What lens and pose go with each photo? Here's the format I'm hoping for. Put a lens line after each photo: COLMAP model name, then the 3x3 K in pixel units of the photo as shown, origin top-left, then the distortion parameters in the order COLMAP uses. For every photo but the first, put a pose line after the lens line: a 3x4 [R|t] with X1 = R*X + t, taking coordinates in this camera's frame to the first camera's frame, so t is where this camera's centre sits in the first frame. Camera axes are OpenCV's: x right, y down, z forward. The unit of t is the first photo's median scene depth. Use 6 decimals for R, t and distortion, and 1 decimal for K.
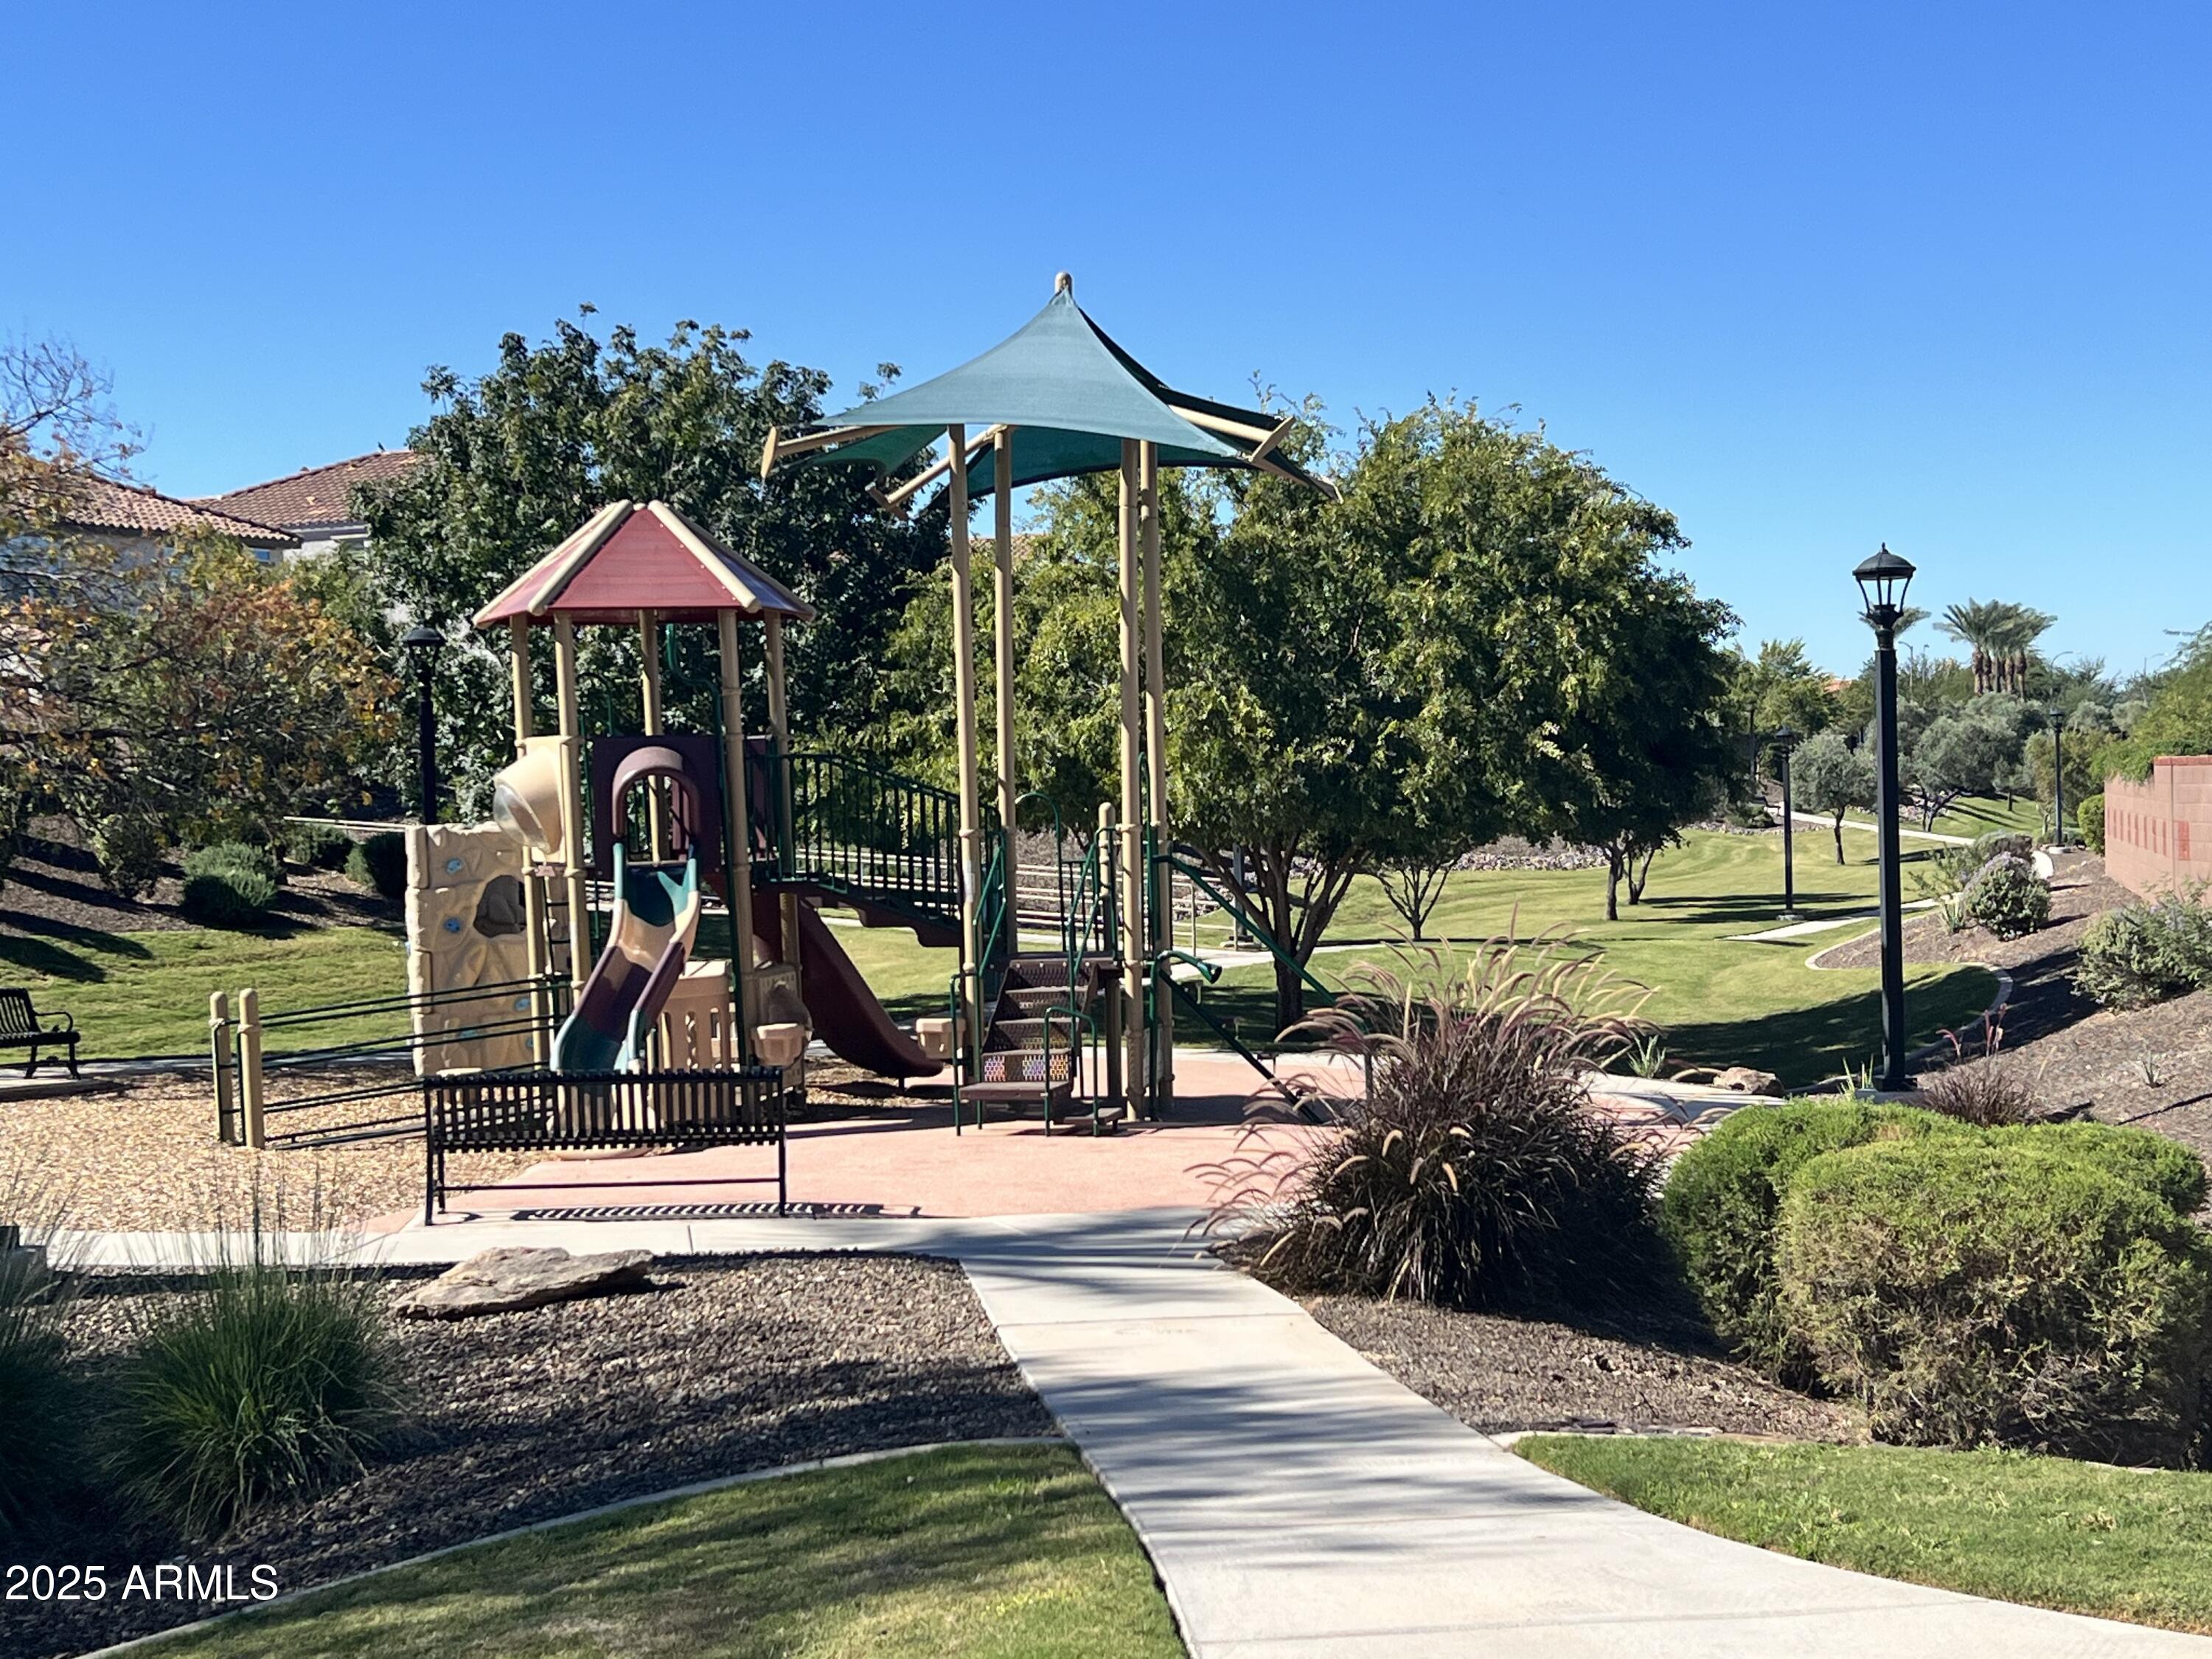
lens RADIAL K [[3221.0, 0, 1105.9], [0, 3221.0, 820.7], [0, 0, 1]] dist [0.122245, 0.000000]
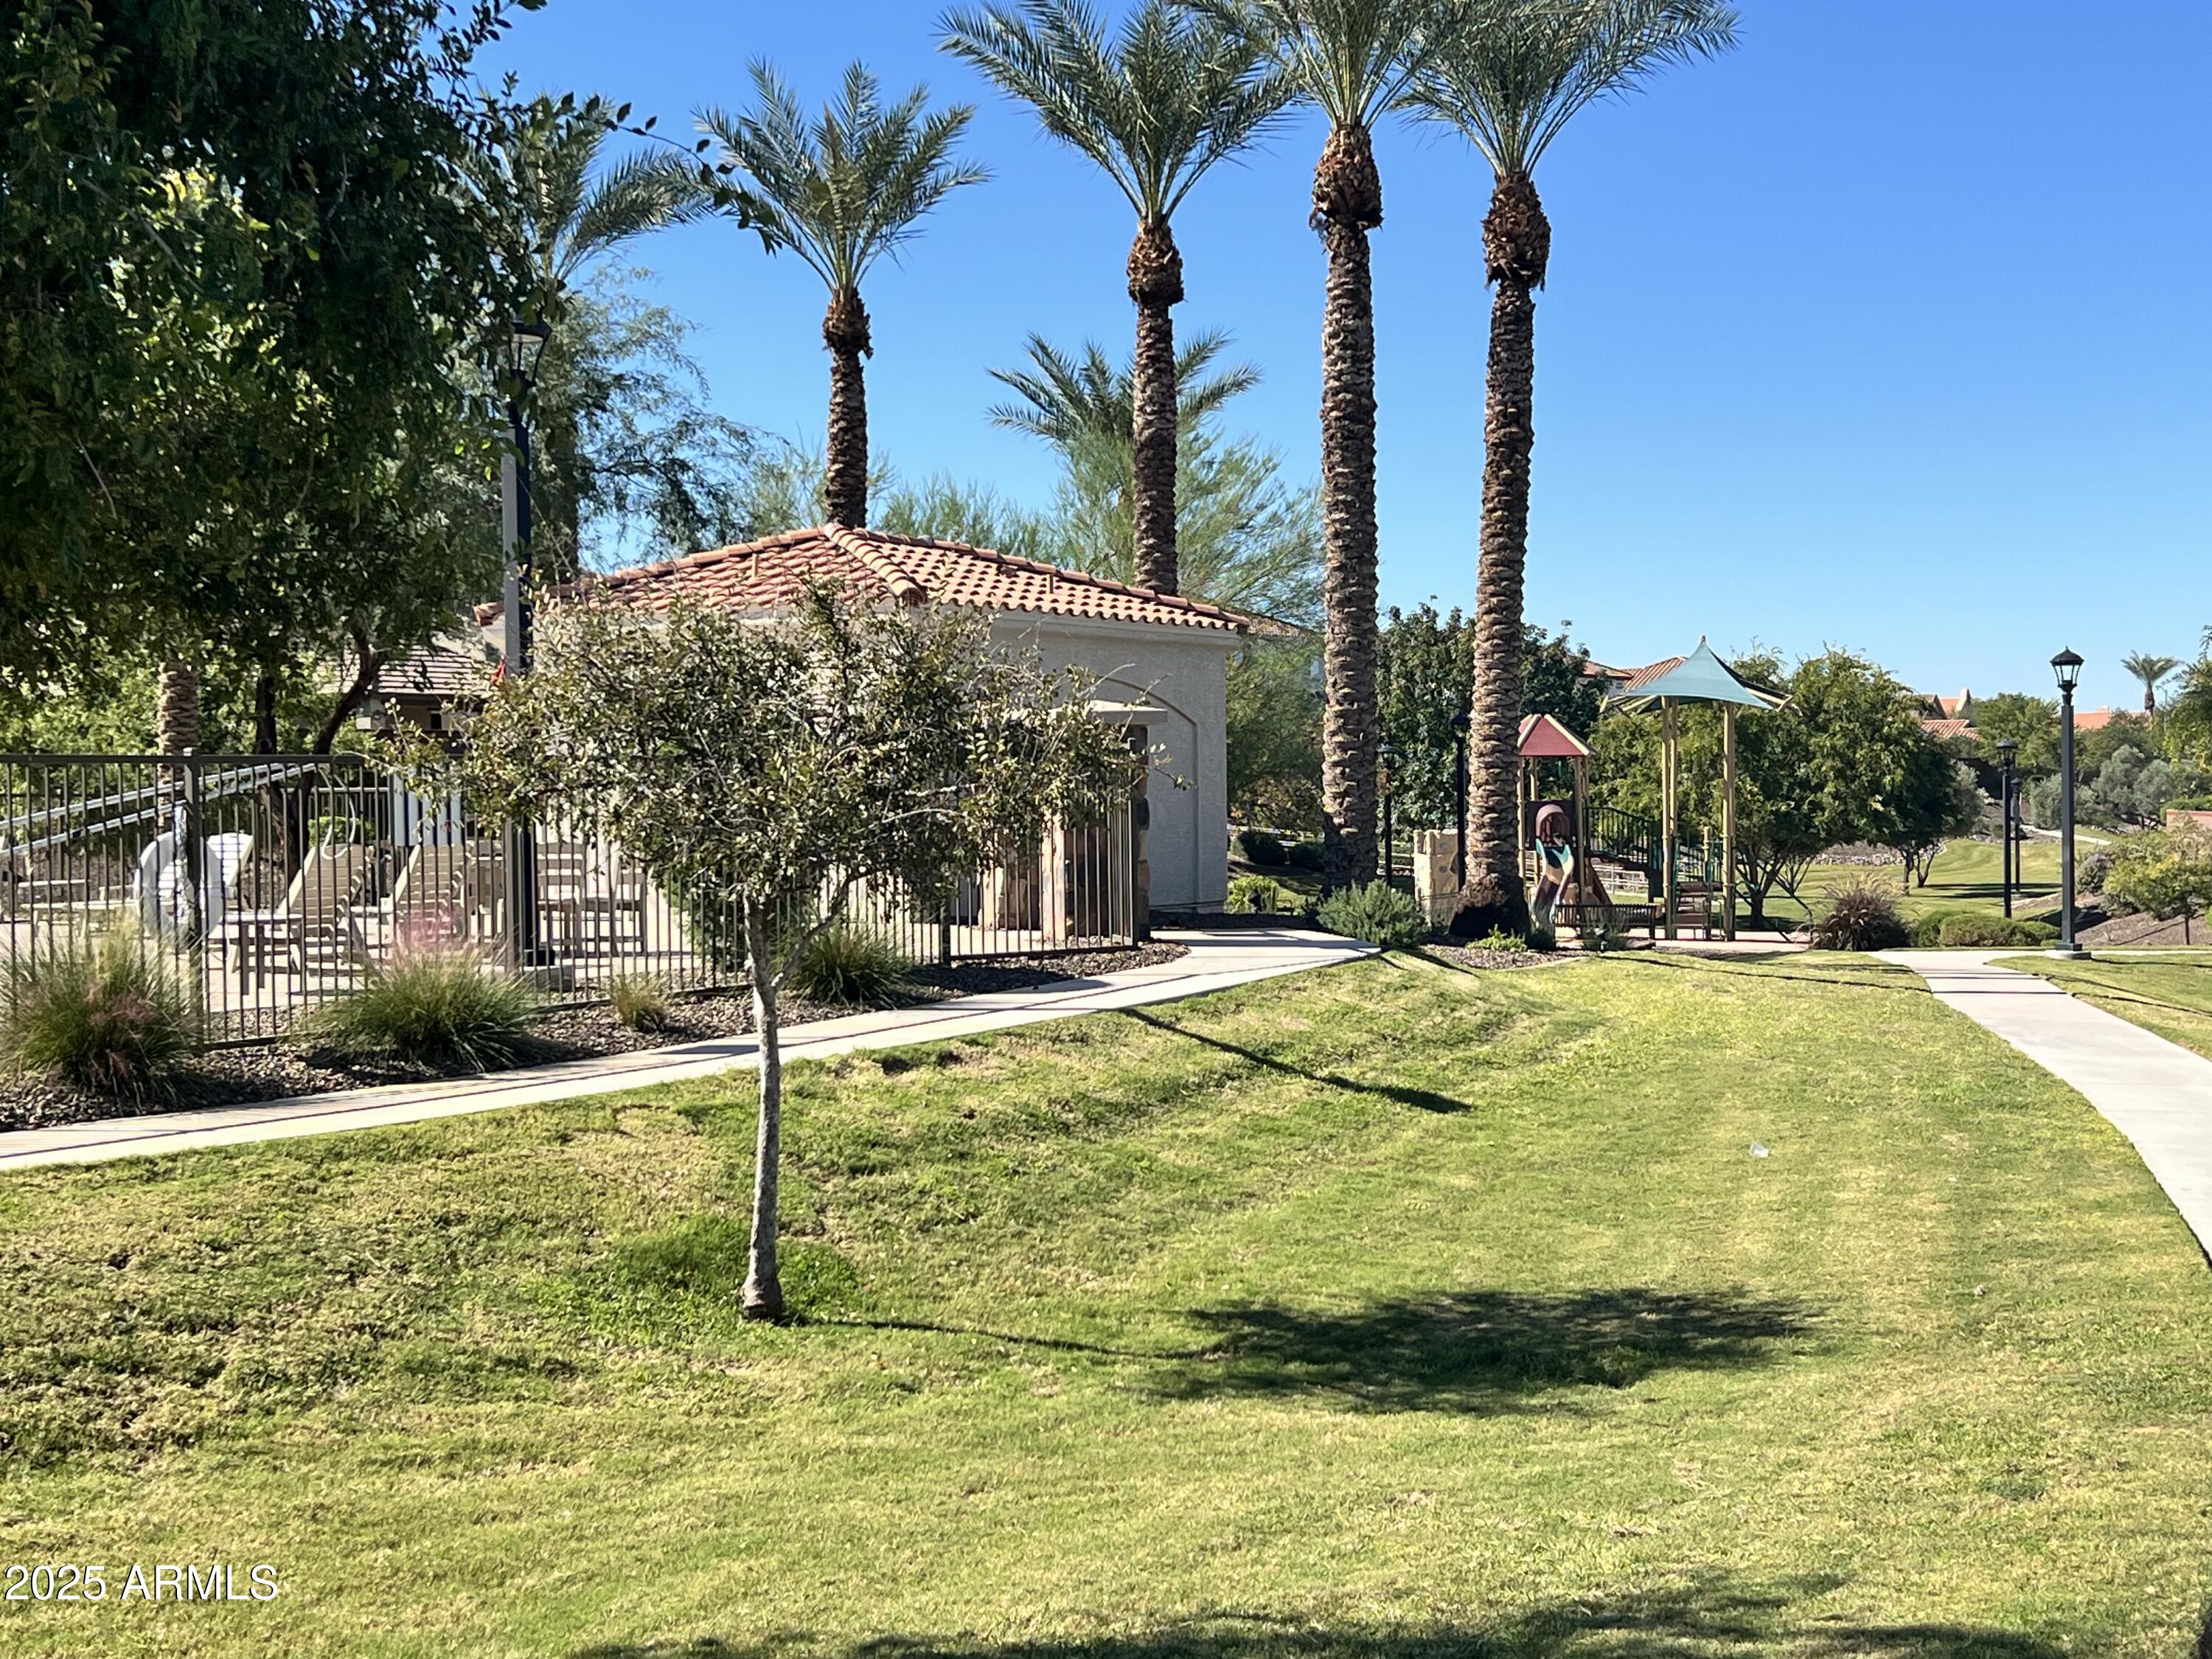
lens RADIAL K [[3029.6, 0, 1096.2], [0, 3029.6, 828.7], [0, 0, 1]] dist [0.038150, 0.000000]
pose [[0.994158, 0.017644, -0.106485, -0.197569], [-0.017282, 0.999841, 0.004323, -0.005298], [0.106545, -0.002457, 0.994305, -1.291248]]
